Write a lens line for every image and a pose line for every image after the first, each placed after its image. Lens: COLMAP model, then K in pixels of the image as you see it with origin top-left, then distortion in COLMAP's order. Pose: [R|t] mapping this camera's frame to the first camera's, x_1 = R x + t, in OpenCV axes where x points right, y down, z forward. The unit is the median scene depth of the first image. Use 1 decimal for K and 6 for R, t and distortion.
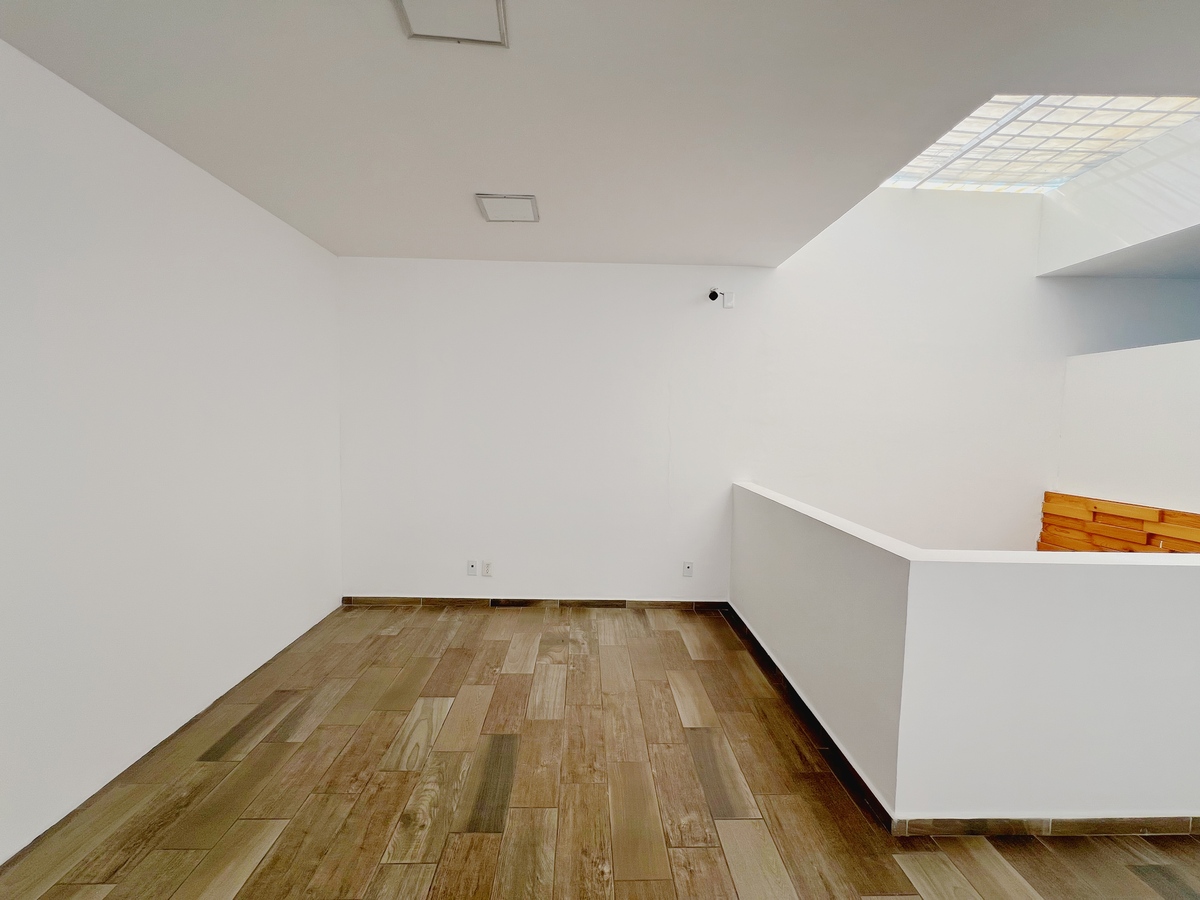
lens RADIAL K [[479.5, 0, 598.6], [0, 479.5, 446.9], [0, 0, 1]] dist [-0.000624, 0.000211]
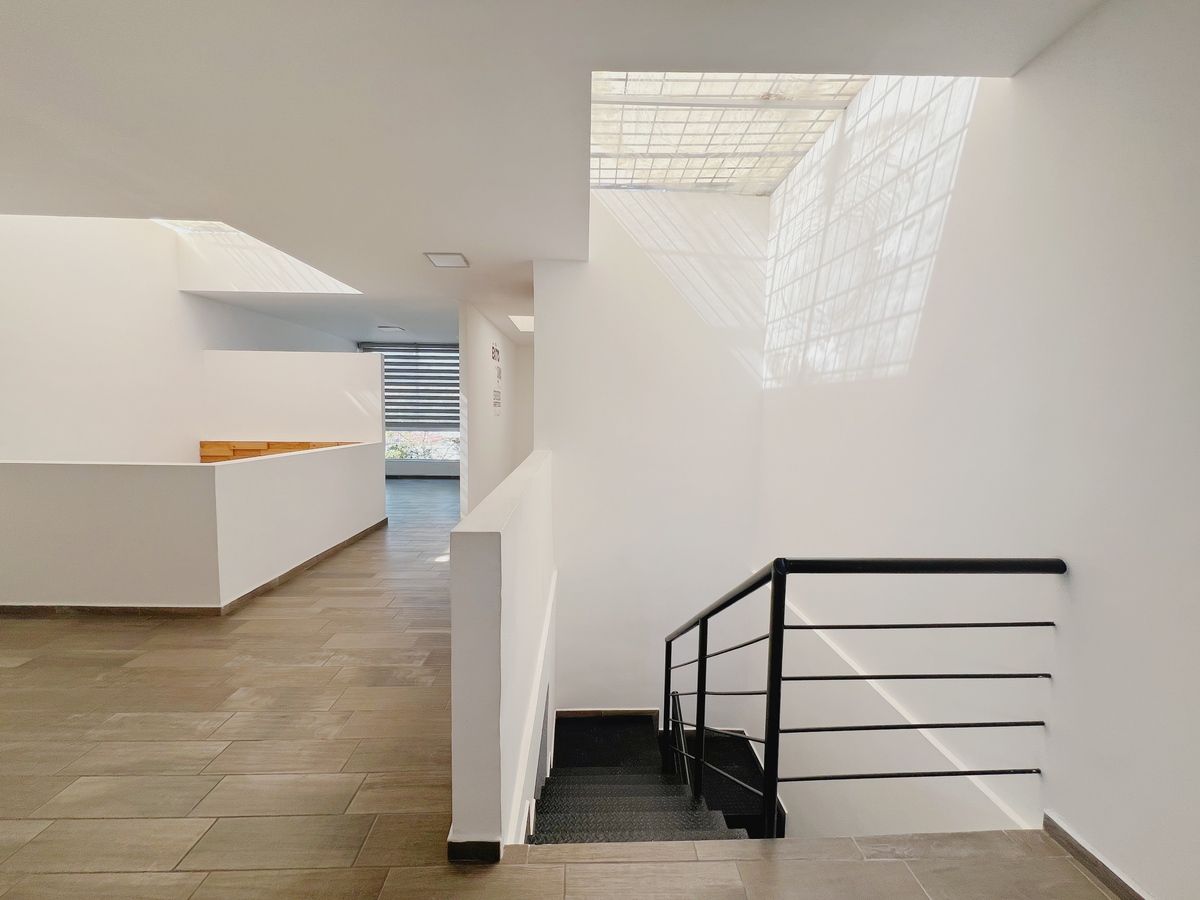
lens RADIAL K [[477.9, 0, 600.0], [0, 477.9, 450.0], [0, 0, 1]] dist [-0.001582, -0.000102]
pose [[-0.005950, -0.099951, 0.994975, -0.717020], [0.039267, 0.994201, 0.100108, 0.029804], [-0.999211, 0.039666, -0.001991, -0.293064]]
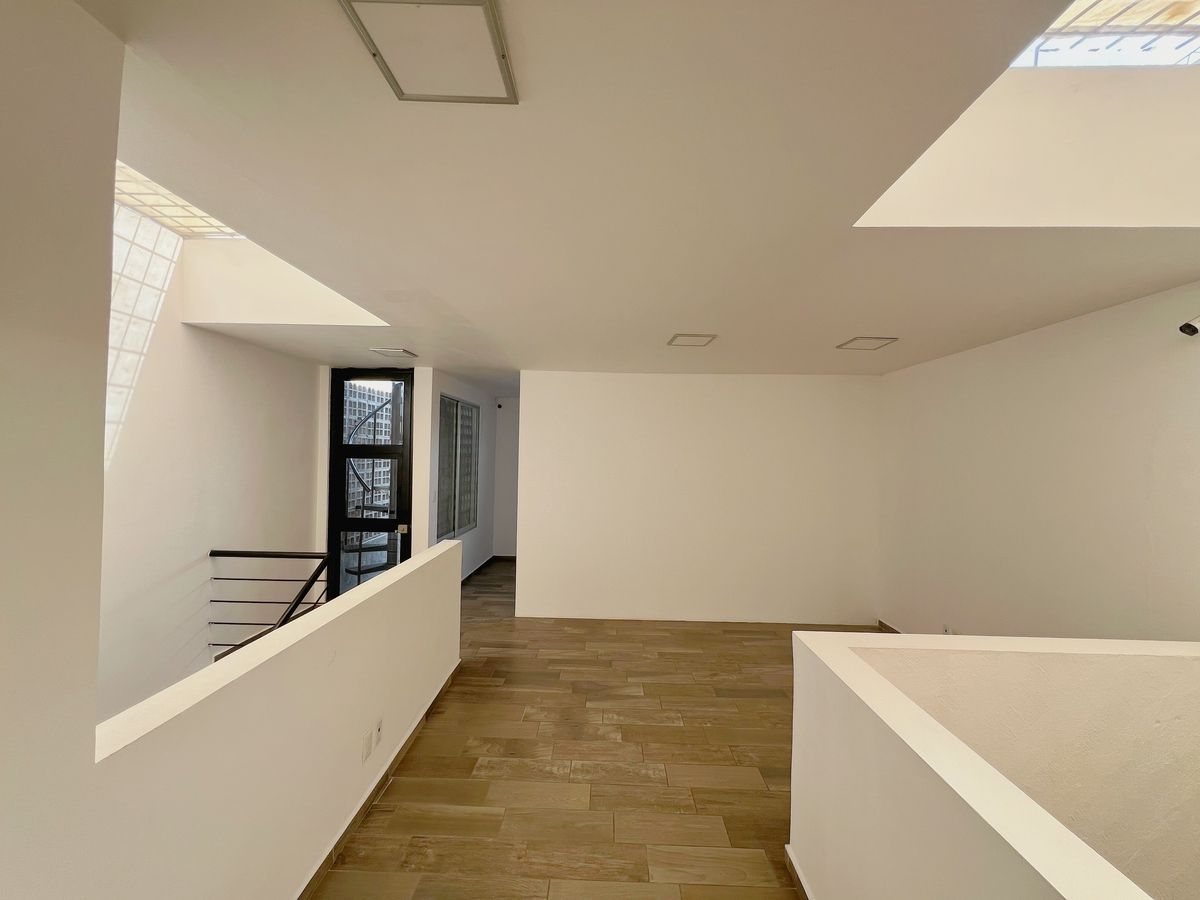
lens RADIAL K [[479.5, 0, 598.6], [0, 479.5, 446.9], [0, 0, 1]] dist [-0.000624, 0.000211]
pose [[-0.049515, -0.036237, -0.998116, 1.167416], [-0.075252, 0.996636, -0.032450, -0.096585], [0.995934, 0.073503, -0.052076, 0.319433]]
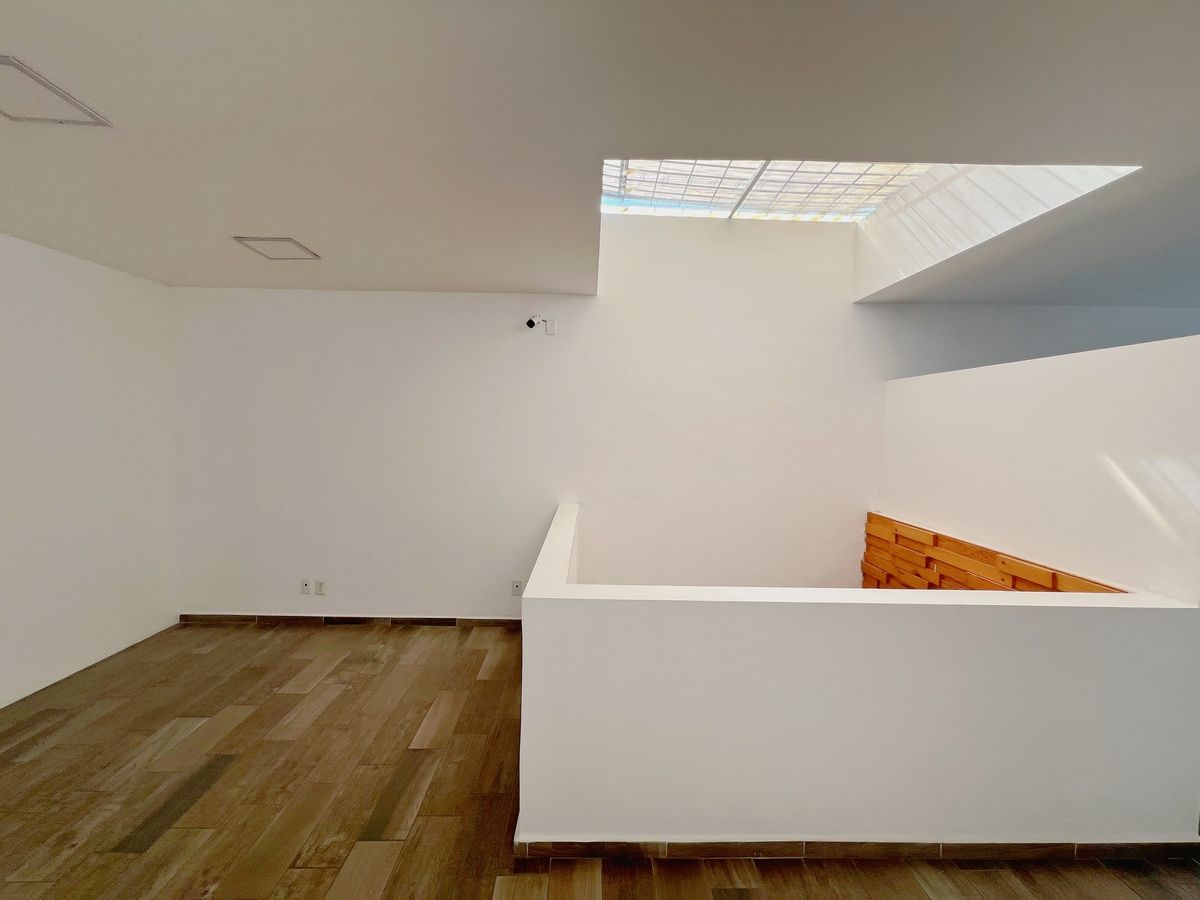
lens RADIAL K [[479.5, 0, 598.6], [0, 479.5, 446.9], [0, 0, 1]] dist [-0.000624, 0.000211]
pose [[0.999957, -0.001148, -0.009252, 0.500953], [0.001070, 0.999963, -0.008501, -0.051816], [0.009261, 0.008490, 0.999921, -0.037784]]
